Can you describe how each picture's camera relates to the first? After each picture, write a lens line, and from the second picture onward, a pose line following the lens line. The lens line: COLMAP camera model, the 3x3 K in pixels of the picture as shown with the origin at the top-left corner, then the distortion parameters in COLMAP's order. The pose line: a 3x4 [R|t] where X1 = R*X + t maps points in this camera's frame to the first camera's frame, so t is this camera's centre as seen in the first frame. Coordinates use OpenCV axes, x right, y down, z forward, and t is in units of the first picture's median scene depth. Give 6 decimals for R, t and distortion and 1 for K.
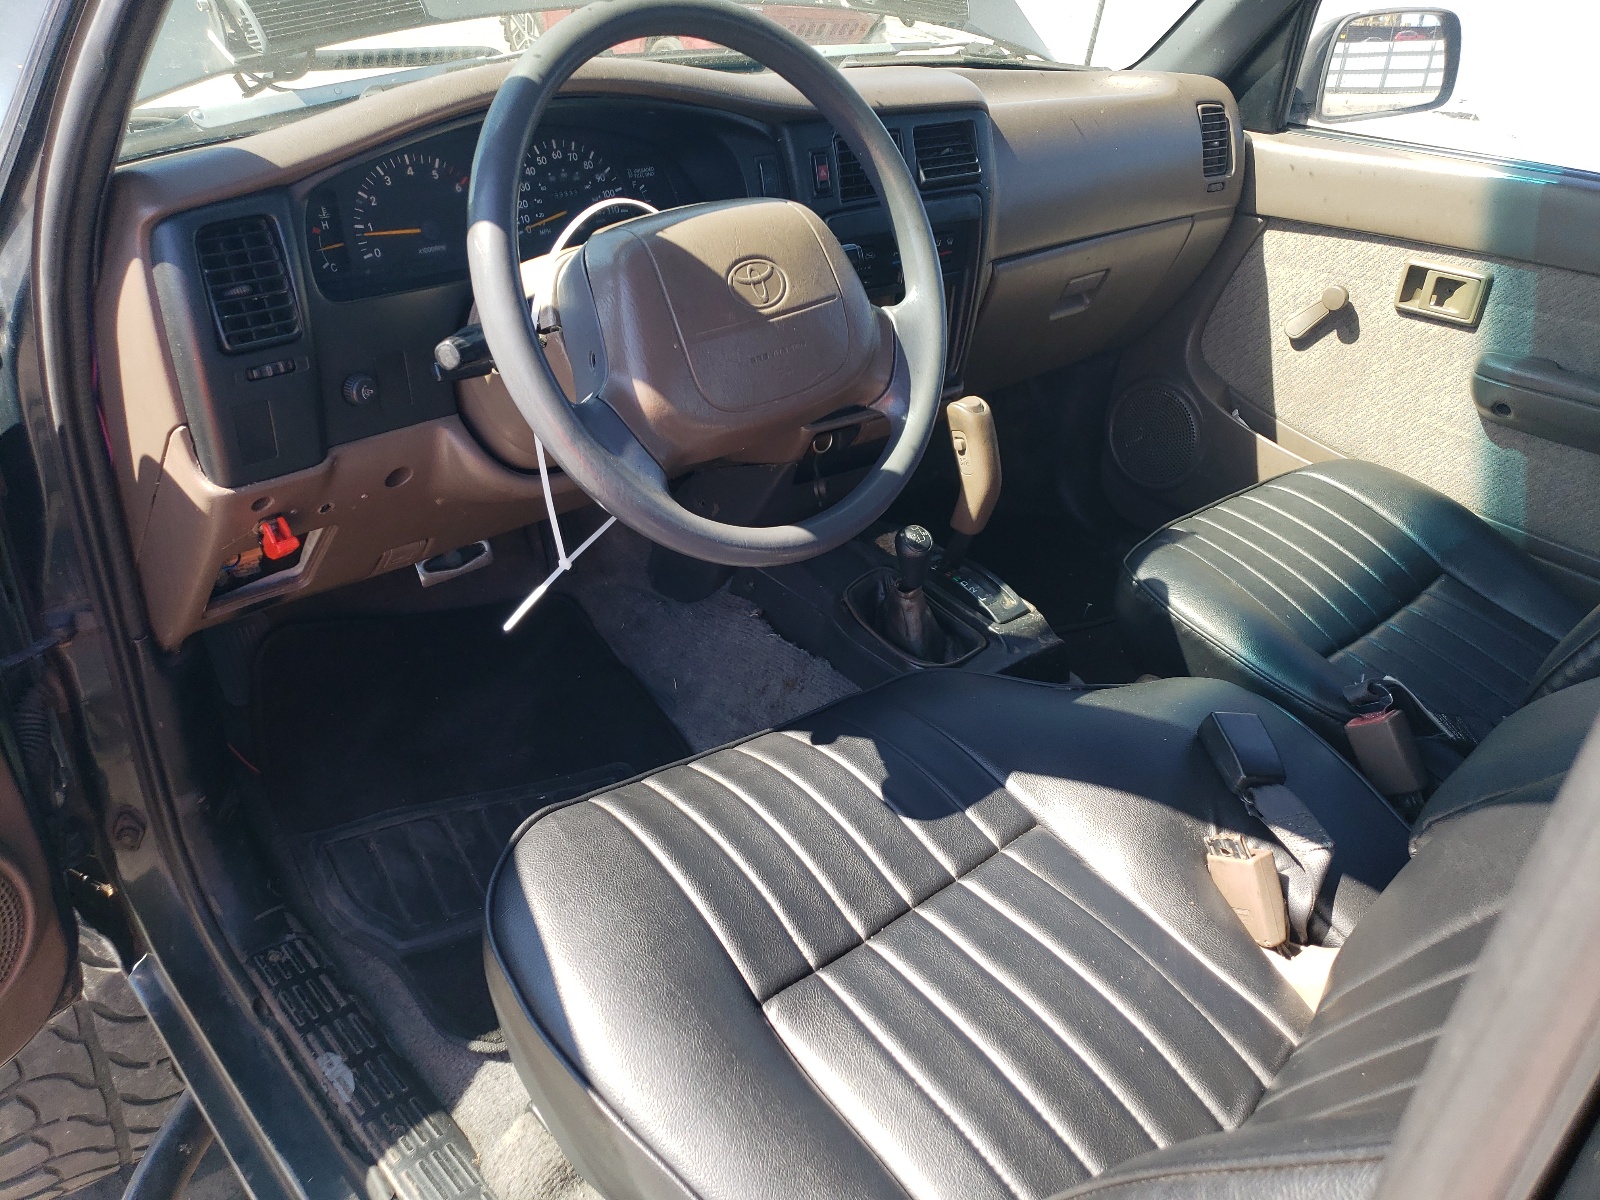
lens RADIAL K [[1301.5, 0, 800.0], [0, 1301.5, 600.0], [0, 0, 1]] dist [0.000068, -0.001544]
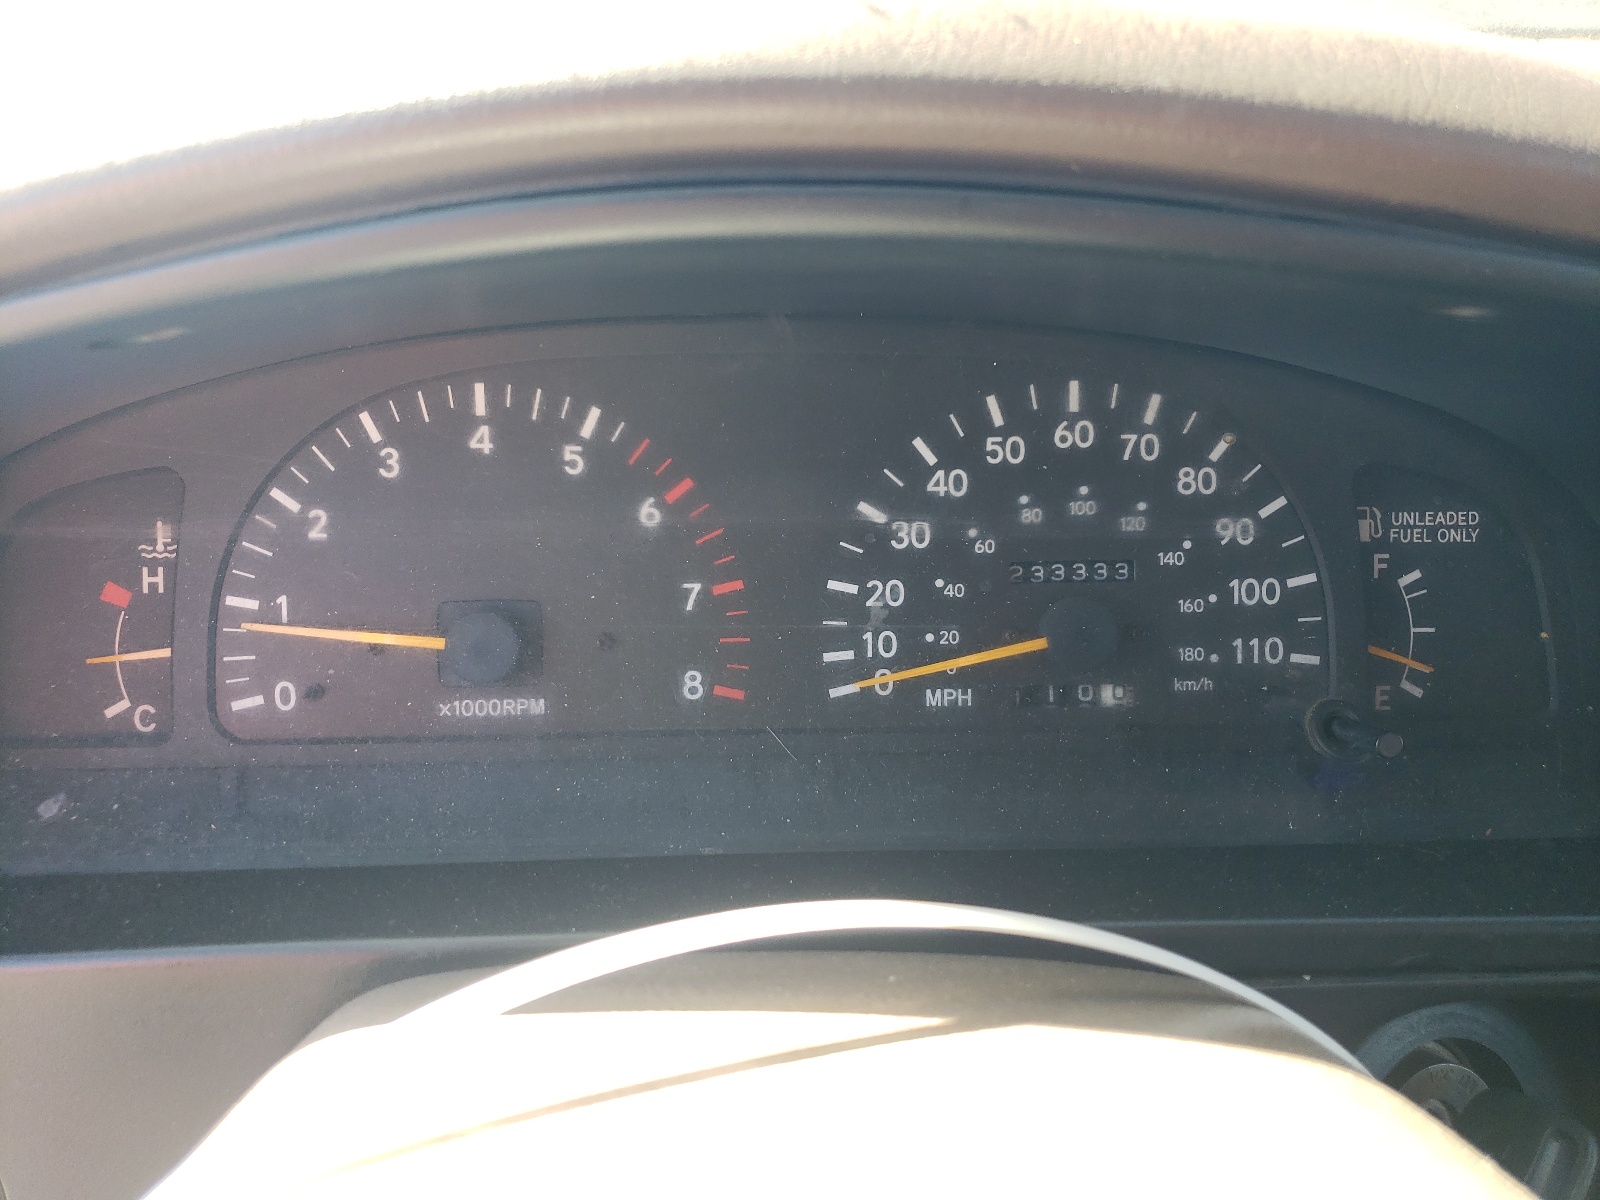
lens RADIAL K [[1301.5, 0, 800.0], [0, 1301.5, 600.0], [0, 0, 1]] dist [0.000068, -0.001544]
pose [[0.773805, 0.190463, -0.604111, -0.058021], [-0.284427, 0.956644, -0.062713, -0.271600], [0.565975, 0.220353, 0.794429, 0.747135]]
